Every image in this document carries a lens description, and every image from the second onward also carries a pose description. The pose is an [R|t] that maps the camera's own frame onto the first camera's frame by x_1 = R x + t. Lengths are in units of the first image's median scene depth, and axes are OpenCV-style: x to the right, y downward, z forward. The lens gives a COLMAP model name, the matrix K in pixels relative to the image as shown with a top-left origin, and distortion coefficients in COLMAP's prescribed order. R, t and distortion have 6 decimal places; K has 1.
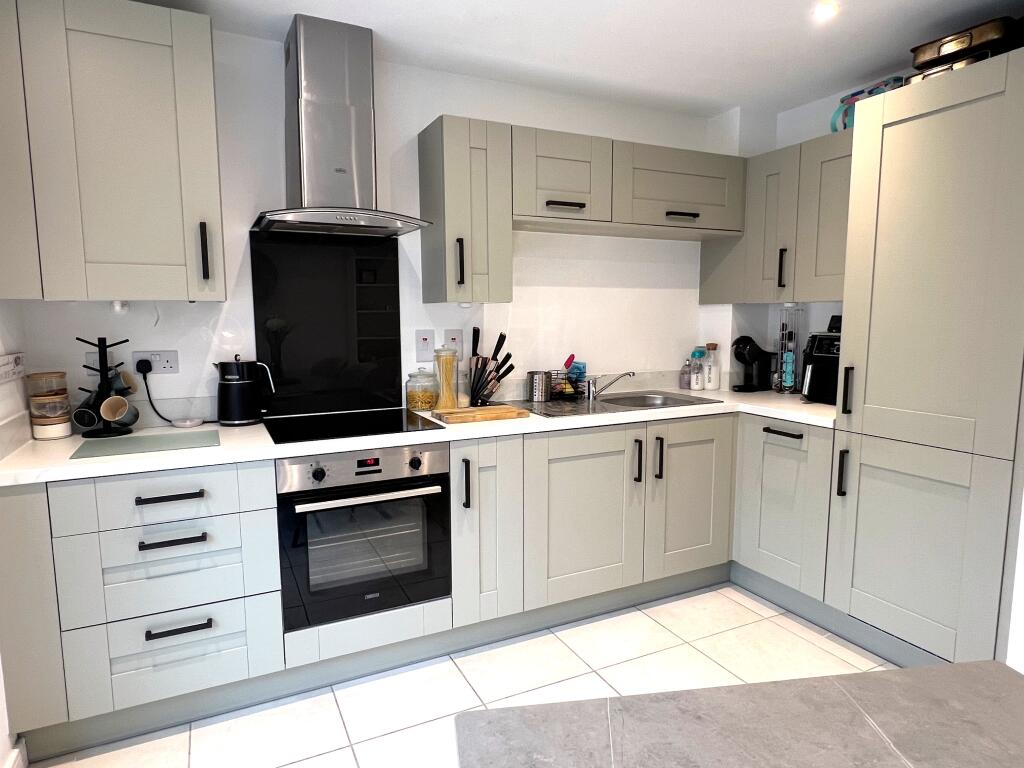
lens RADIAL K [[606.3, 0, 509.8], [0, 606.3, 386.3], [0, 0, 1]] dist [0.007946, -0.000395]
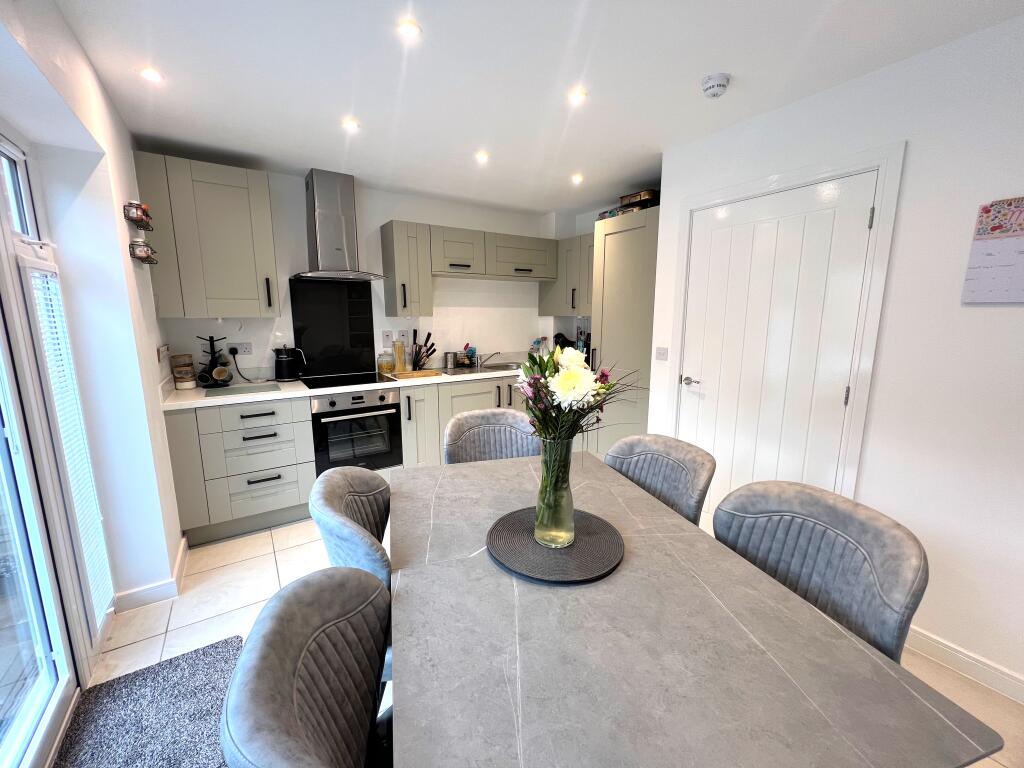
lens RADIAL K [[414.2, 0, 513.1], [0, 414.2, 382.1], [0, 0, 1]] dist [0.007090, 0.000057]
pose [[0.991691, -0.017933, 0.127384, 0.094091], [0.012010, 0.998817, 0.047120, 0.012575], [-0.128078, -0.045199, 0.990734, -0.388967]]
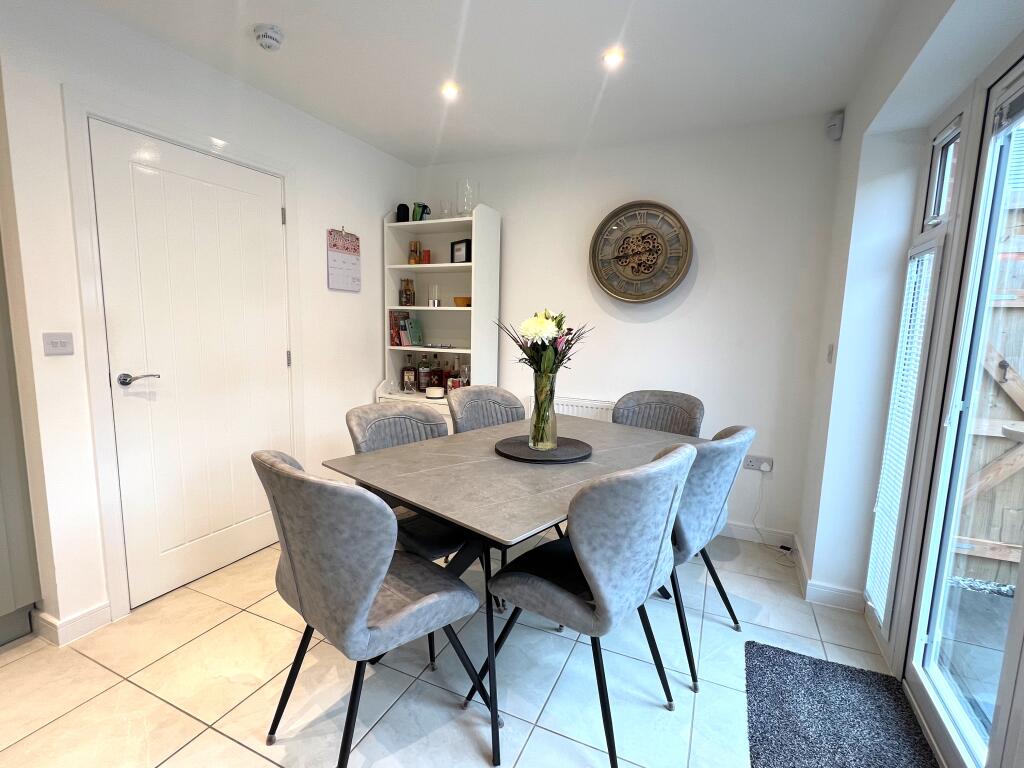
lens RADIAL K [[478.8, 0, 512.3], [0, 478.8, 385.0], [0, 0, 1]] dist [-0.000878, -0.000023]
pose [[-0.629015, -0.114899, 0.768855, -0.392575], [0.071694, 0.976228, 0.204543, -0.048709], [-0.774080, 0.183783, -0.605824, 0.646274]]
